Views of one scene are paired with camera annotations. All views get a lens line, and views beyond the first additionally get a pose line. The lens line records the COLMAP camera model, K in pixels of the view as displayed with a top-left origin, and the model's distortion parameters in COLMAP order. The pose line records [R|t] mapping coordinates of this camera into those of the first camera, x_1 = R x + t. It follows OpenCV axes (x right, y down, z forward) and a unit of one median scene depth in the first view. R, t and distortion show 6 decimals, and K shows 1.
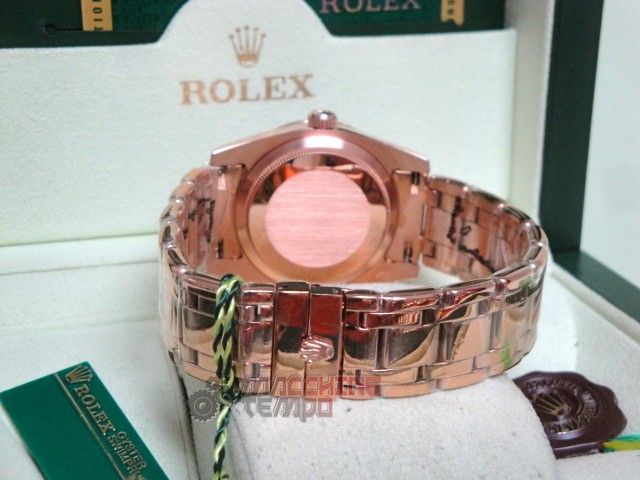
lens RADIAL K [[1187.4, 0, 330.8], [0, 1187.4, 230.0], [0, 0, 1]] dist [0.195875, 0.000000]
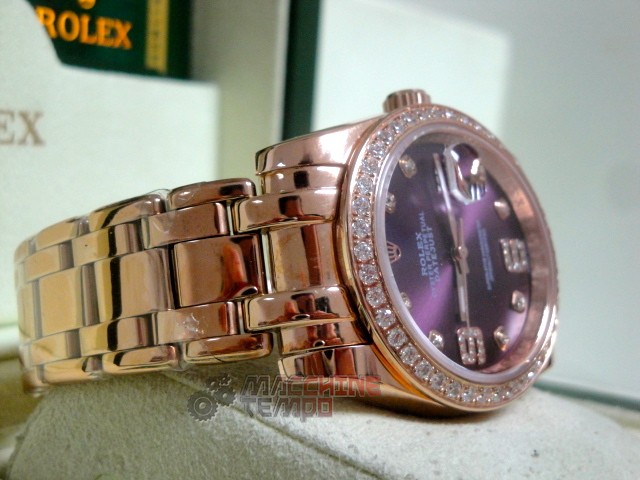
lens RADIAL K [[1187.4, 0, 325.2], [0, 1187.4, 245.0], [0, 0, 1]] dist [0.195875, 0.000000]
pose [[0.736509, -0.028190, 0.675840, -0.399470], [0.162559, 0.977227, -0.136391, 0.078147], [-0.656604, 0.210316, 0.724319, 0.390317]]
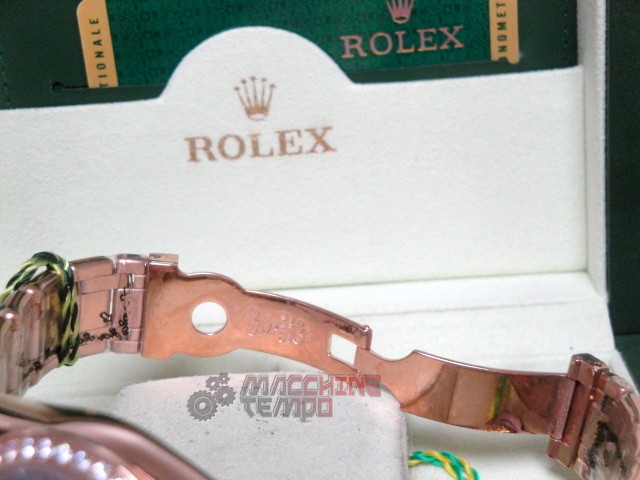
lens RADIAL K [[1187.4, 0, 324.1], [0, 1187.4, 241.9], [0, 0, 1]] dist [0.195875, 0.000000]
pose [[0.937968, 0.019794, -0.346156, 0.303635], [-0.017484, 0.999799, 0.009794, -0.053907], [0.346280, -0.003134, 0.938126, 0.159296]]
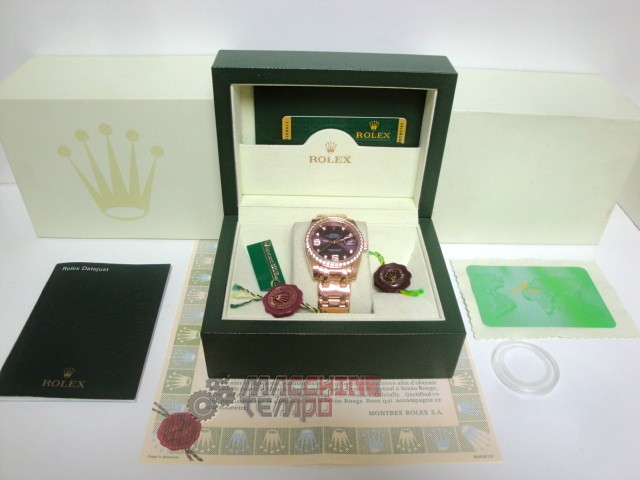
lens RADIAL K [[530.3, 0, 322.0], [0, 530.3, 241.2], [0, 0, 1]] dist [-0.159575, 0.113163]
pose [[0.959659, 0.188491, -0.208629, 0.258623], [-0.110221, 0.934819, 0.337587, -0.403634], [0.258662, -0.300973, 0.917883, -0.406556]]
